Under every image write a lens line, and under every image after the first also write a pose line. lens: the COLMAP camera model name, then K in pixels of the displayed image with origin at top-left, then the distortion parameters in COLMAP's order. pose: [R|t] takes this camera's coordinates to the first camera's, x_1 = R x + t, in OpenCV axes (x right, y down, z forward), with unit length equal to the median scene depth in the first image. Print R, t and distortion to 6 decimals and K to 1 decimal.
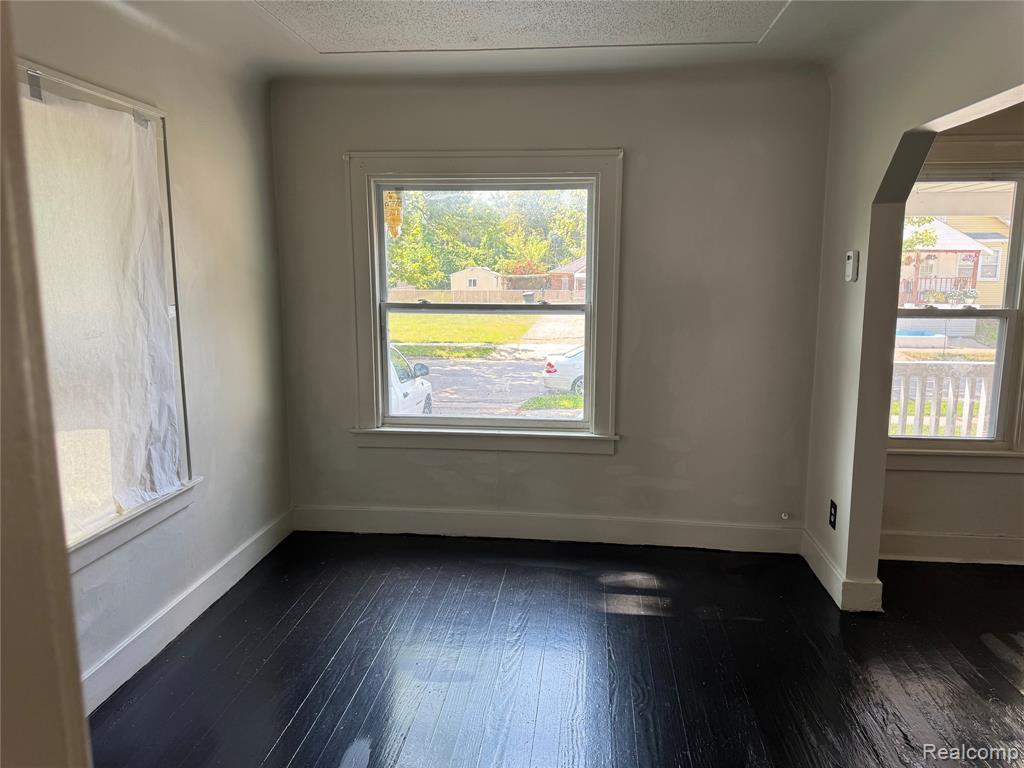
lens RADIAL K [[723.4, 0, 512.0], [0, 723.4, 384.0], [0, 0, 1]] dist [0.003862, 0.000091]
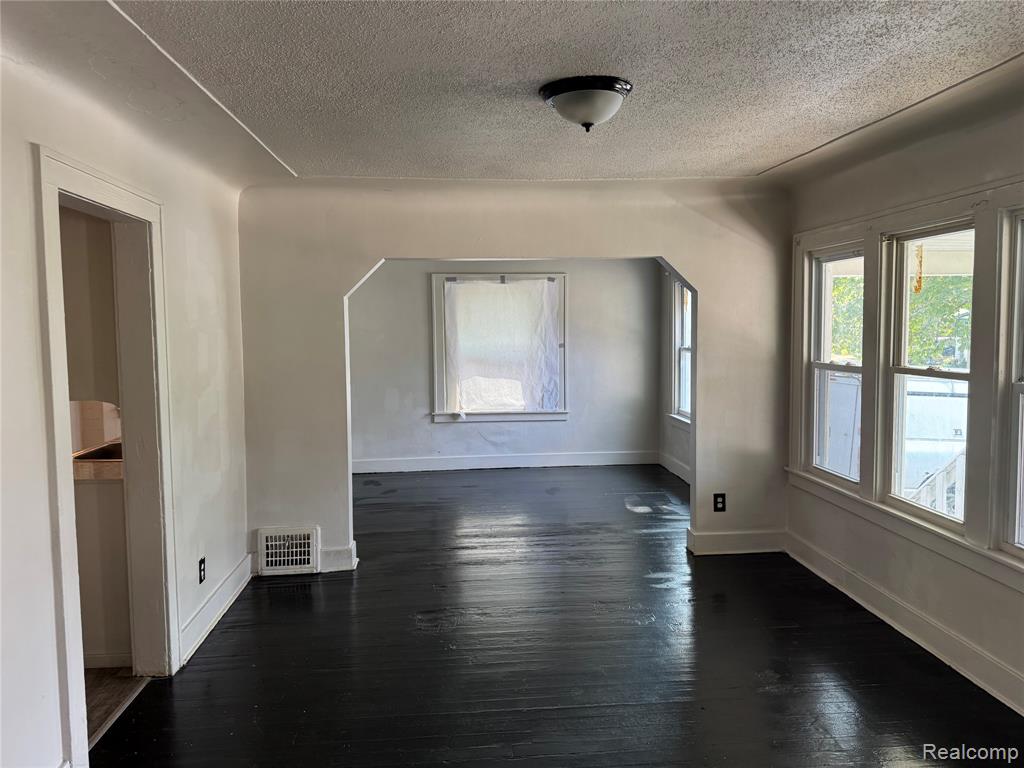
lens RADIAL K [[723.4, 0, 512.0], [0, 723.4, 384.0], [0, 0, 1]] dist [0.003862, 0.000091]
pose [[0.179524, 0.074831, -0.980903, 2.288288], [-0.152962, 0.987099, 0.047309, -0.062113], [0.971789, 0.141547, 0.188654, 0.345055]]
